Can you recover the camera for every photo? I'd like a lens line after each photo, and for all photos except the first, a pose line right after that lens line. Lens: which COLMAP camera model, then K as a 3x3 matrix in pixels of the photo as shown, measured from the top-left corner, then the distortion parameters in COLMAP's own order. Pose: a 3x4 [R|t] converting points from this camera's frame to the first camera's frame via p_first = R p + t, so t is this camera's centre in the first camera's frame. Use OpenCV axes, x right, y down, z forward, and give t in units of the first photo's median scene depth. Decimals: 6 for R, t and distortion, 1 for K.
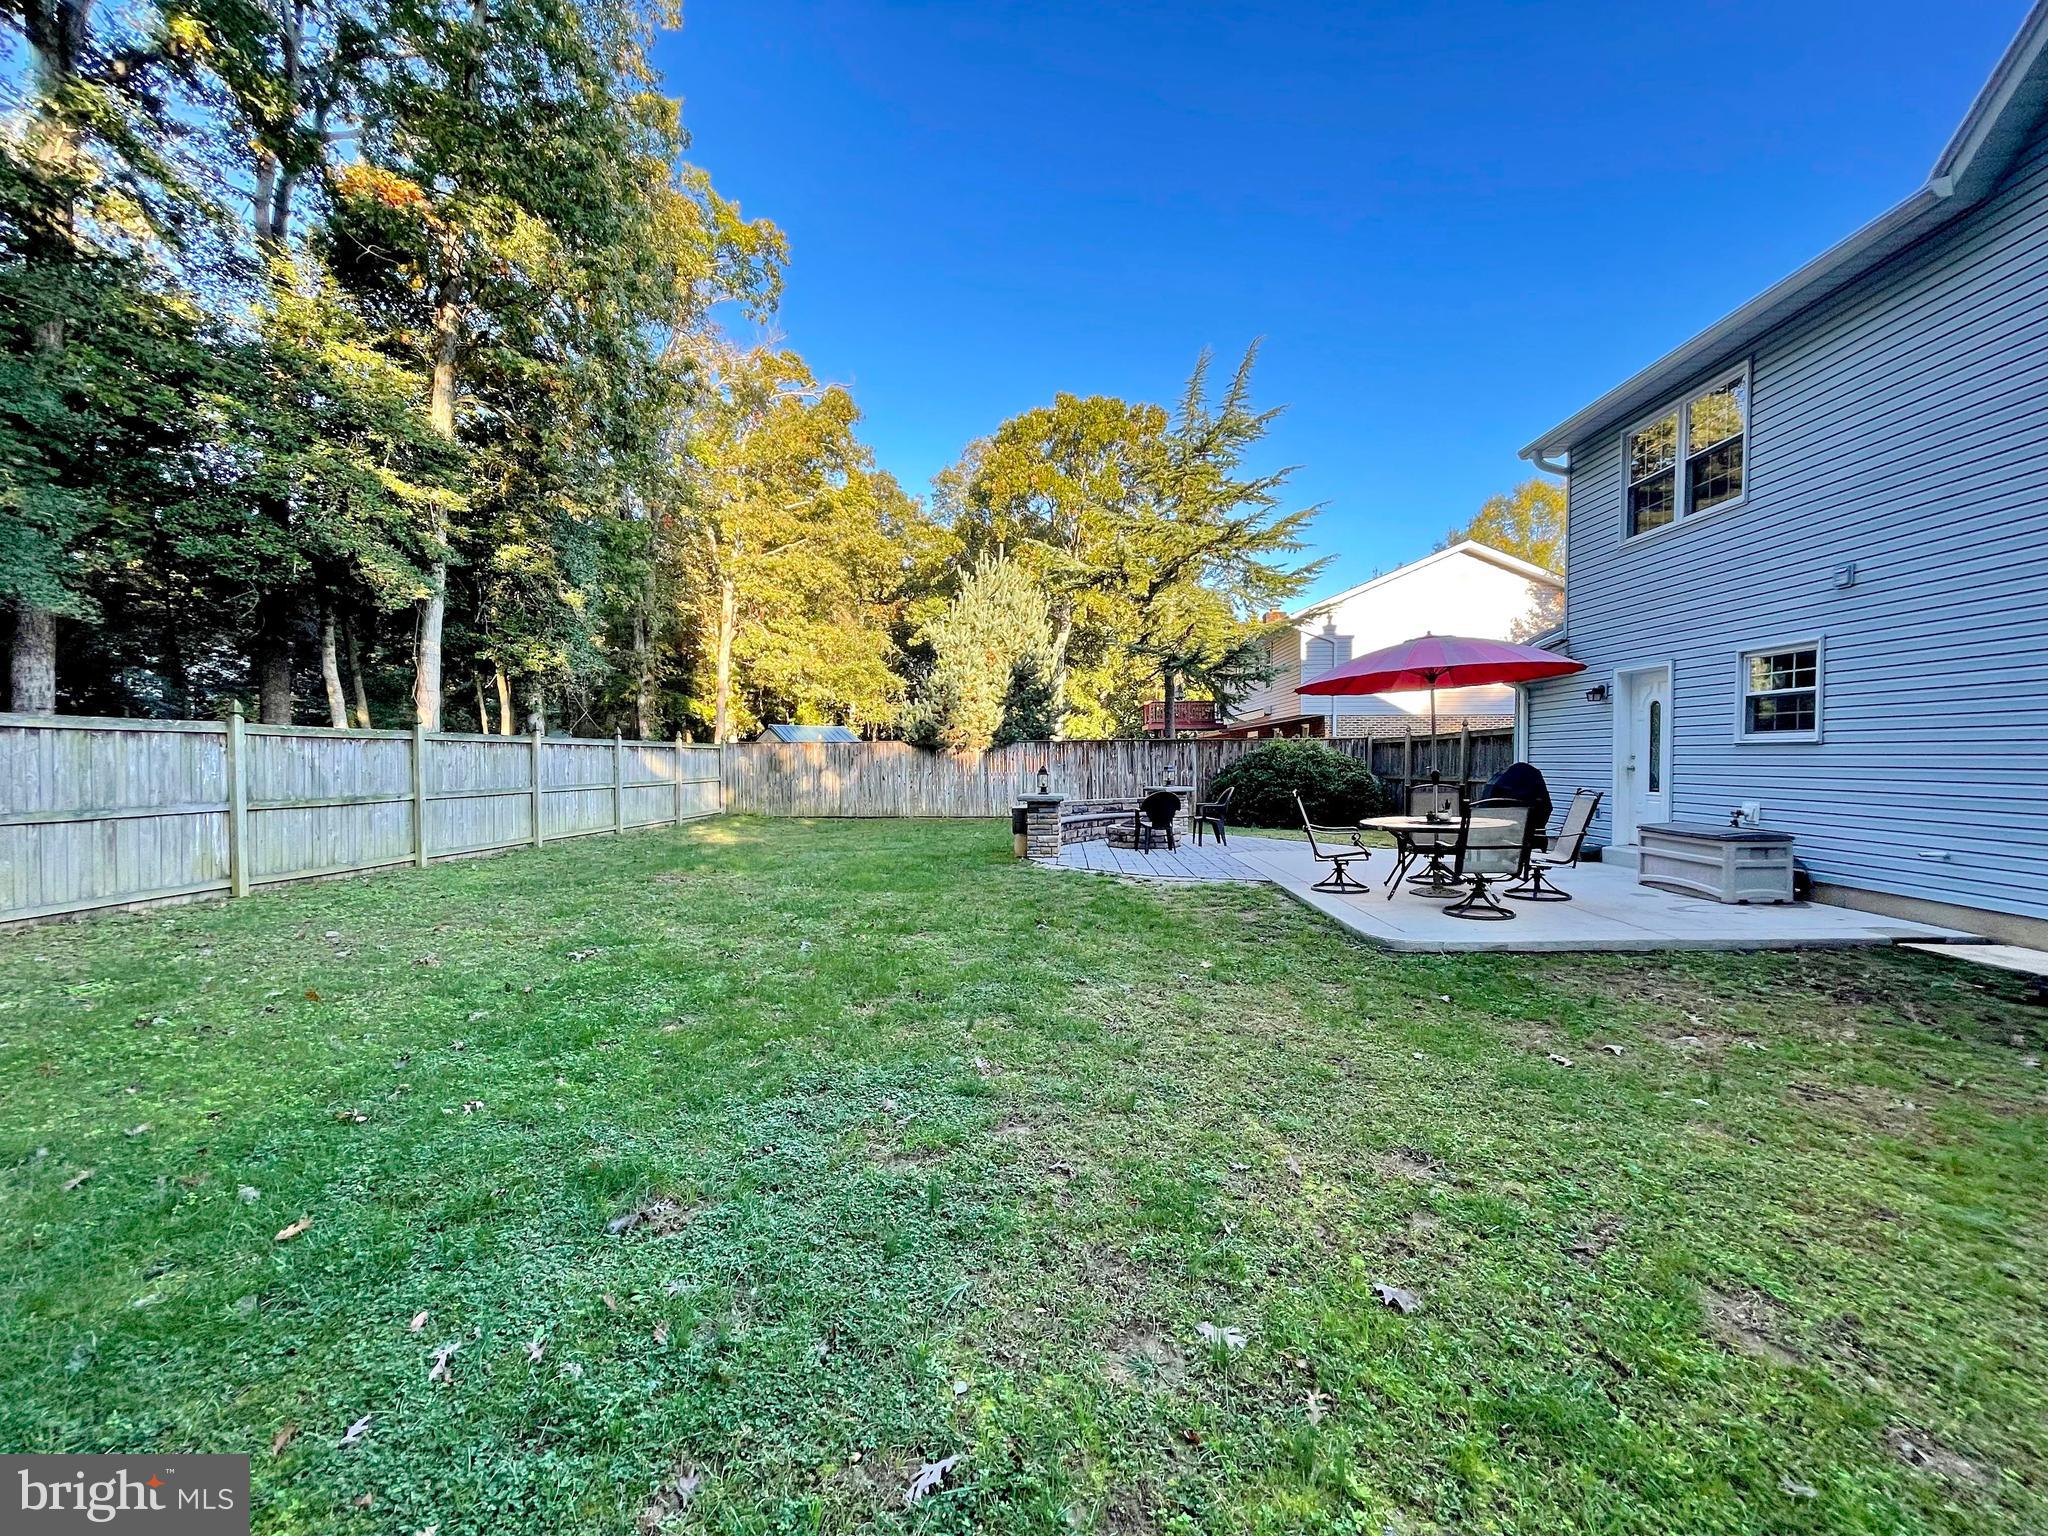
lens RADIAL K [[823.0, 0, 1017.7], [0, 823.0, 779.1], [0, 0, 1]] dist [-0.001935, 0.000301]
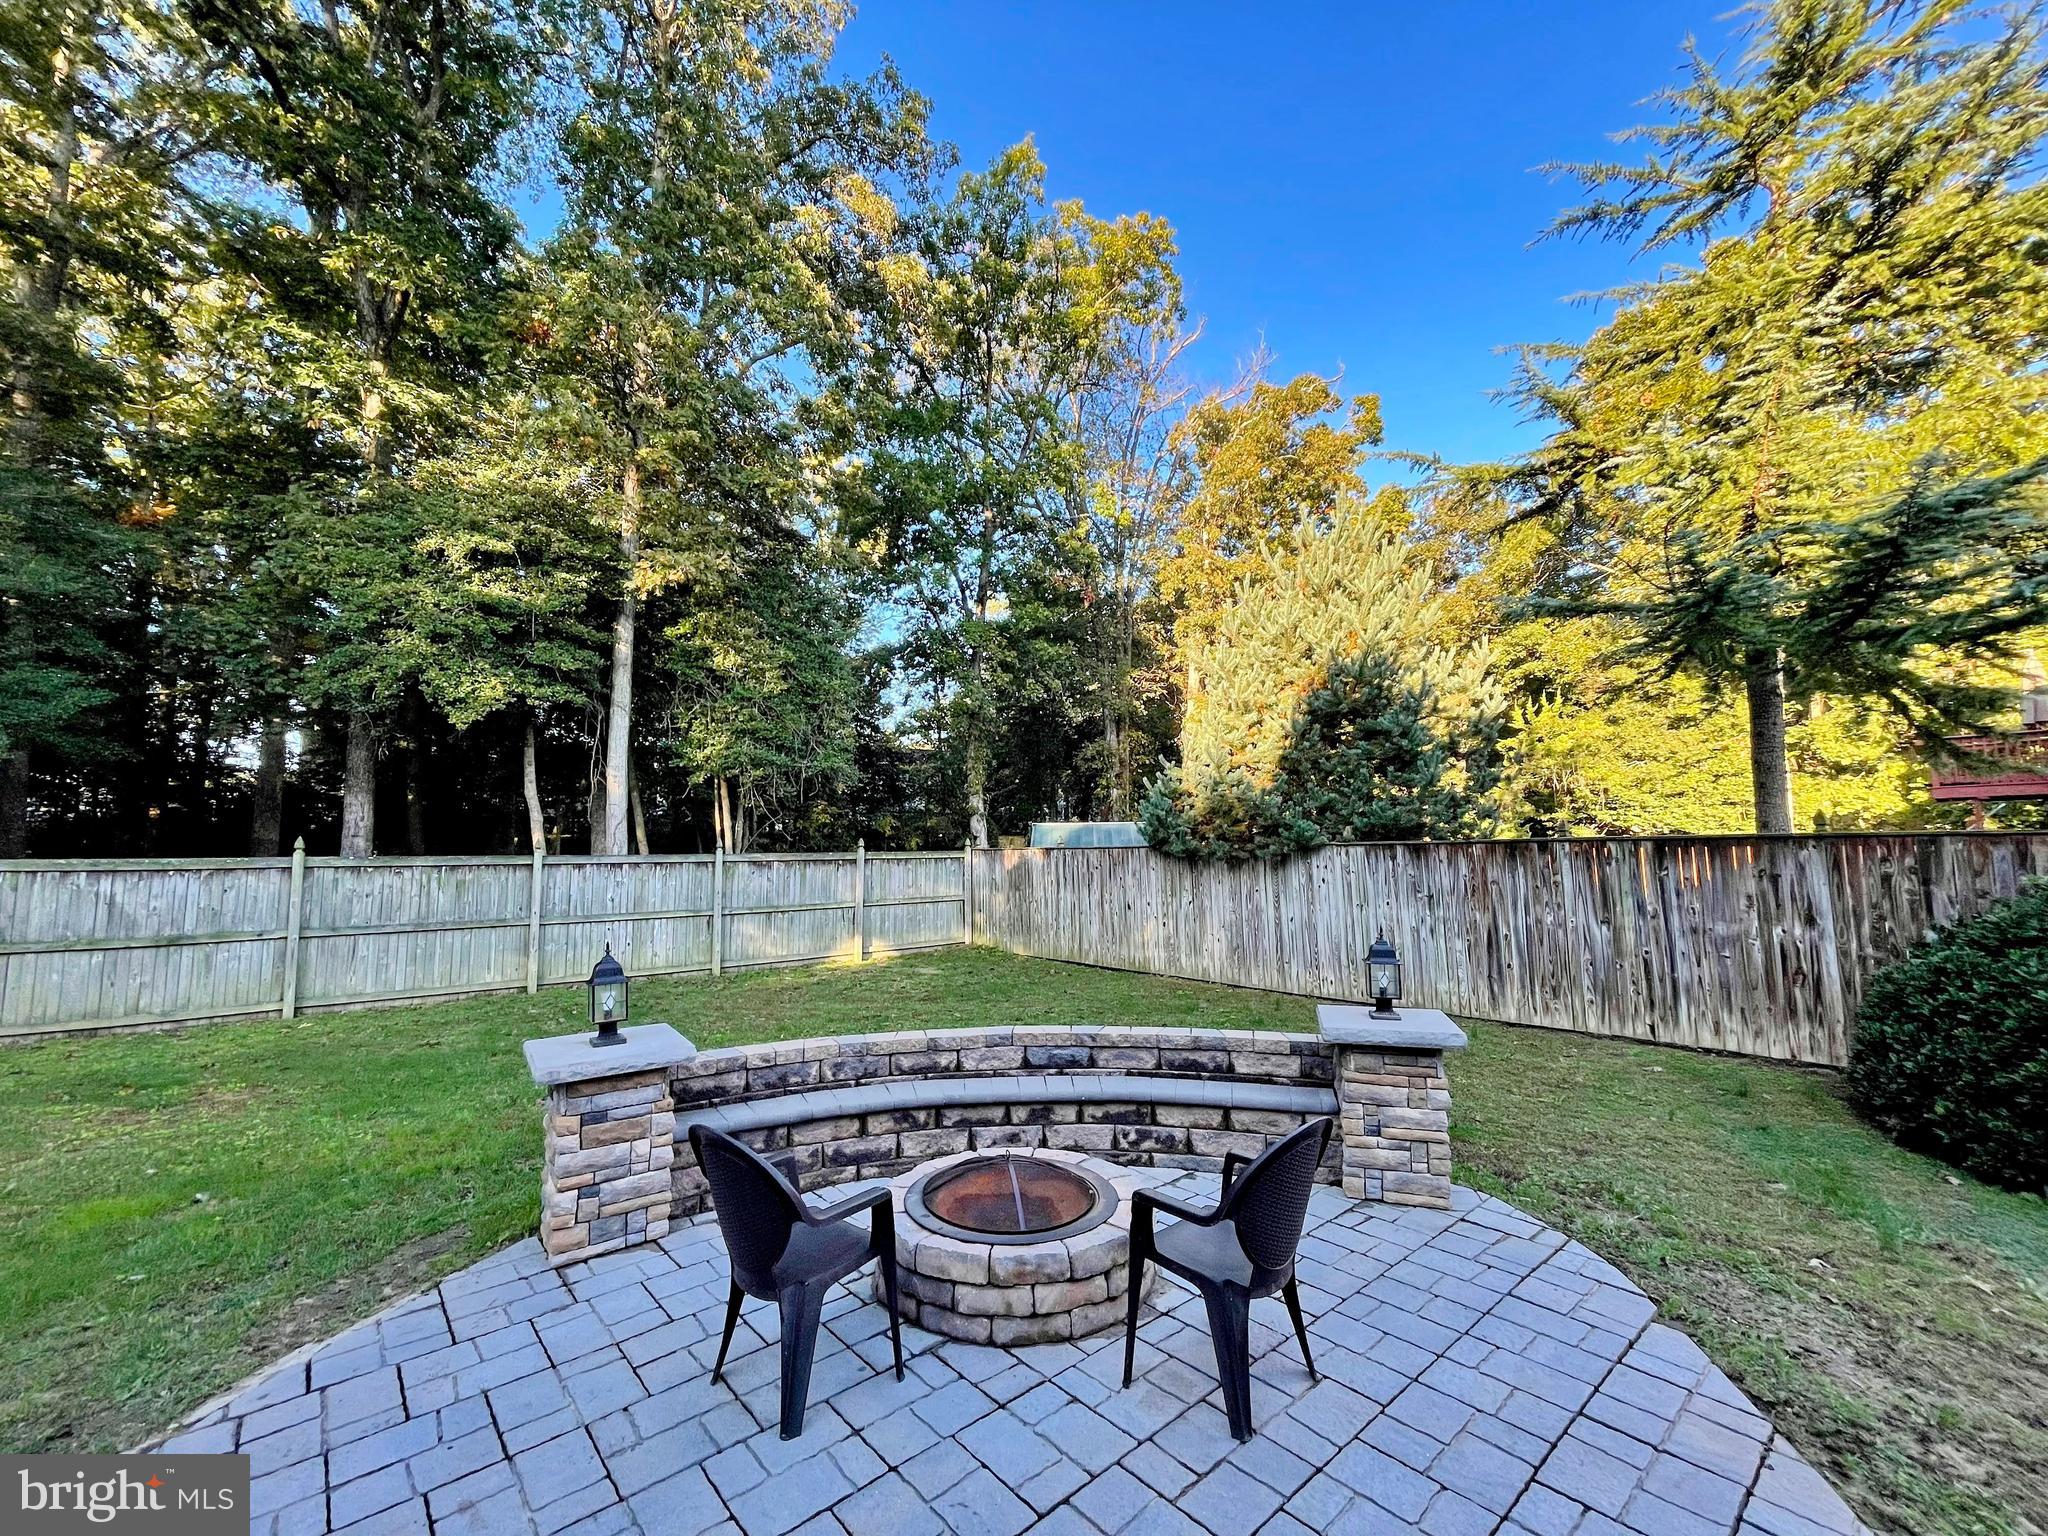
lens RADIAL K [[823.0, 0, 1014.9], [0, 823.0, 778.6], [0, 0, 1]] dist [-0.001935, 0.000301]
pose [[0.686913, -0.067714, -0.723578, 0.313519], [-0.009884, 0.994687, -0.102468, -0.044207], [0.726672, 0.077538, 0.682594, 0.700772]]
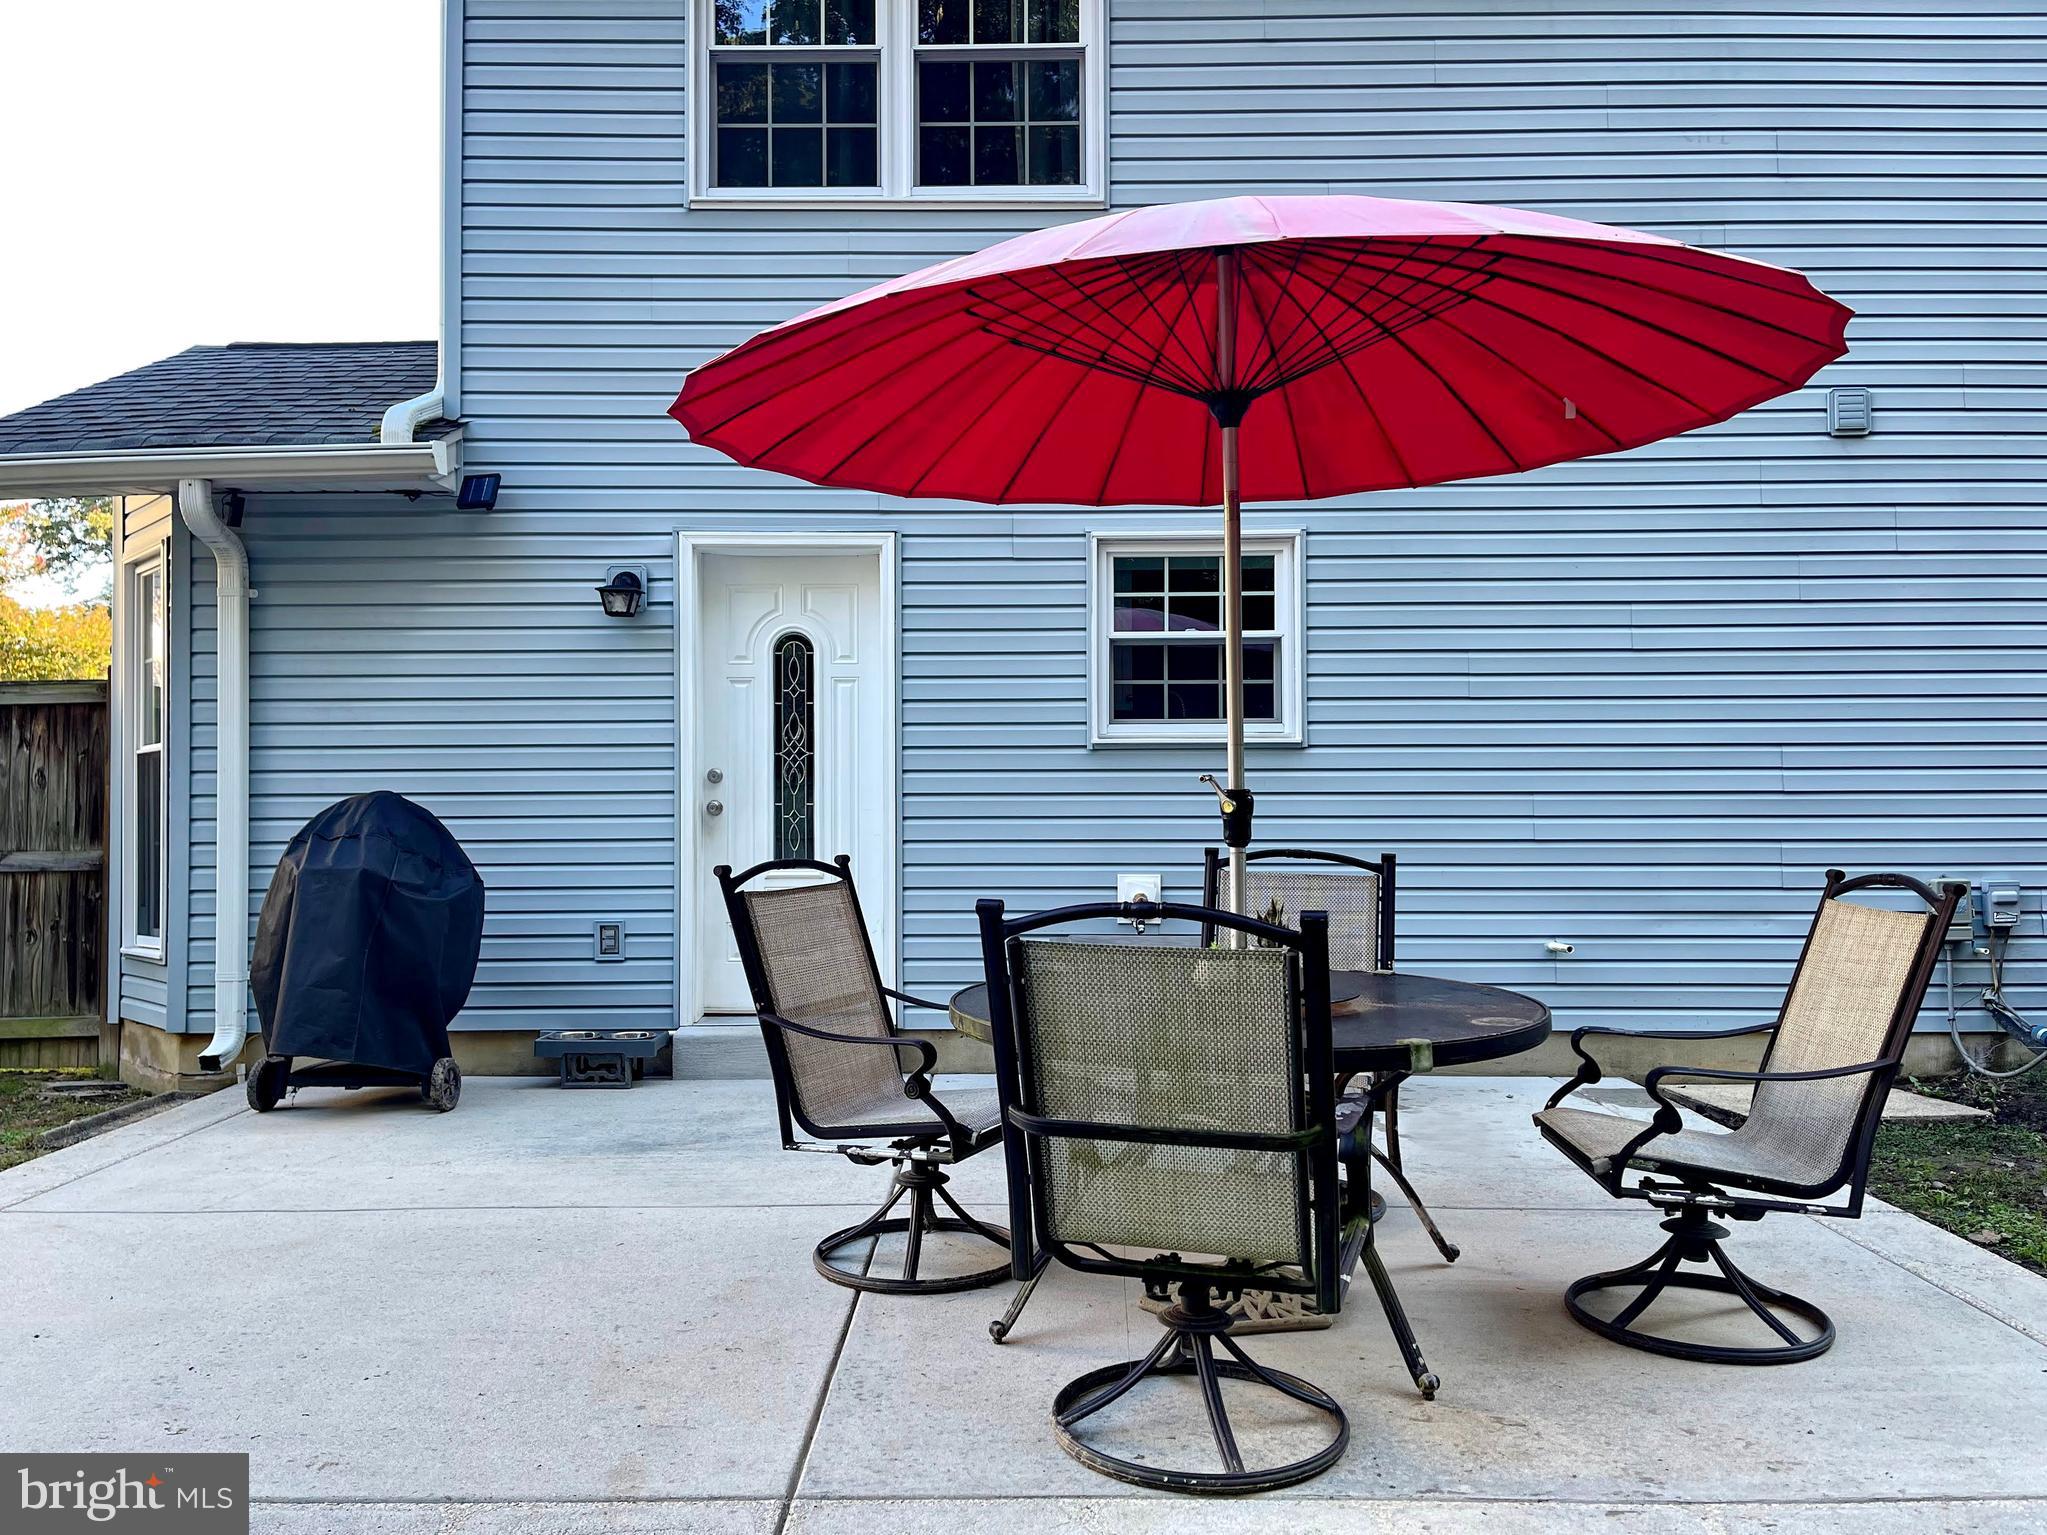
lens RADIAL K [[1542.9, 0, 1023.9], [0, 1542.9, 774.3], [0, 0, 1]] dist [0.051390, -0.043881]
pose [[-0.040380, 0.038020, 0.998461, 0.031288], [0.030772, 0.998849, -0.036791, 0.000726], [-0.998710, 0.029239, -0.041504, 0.583533]]
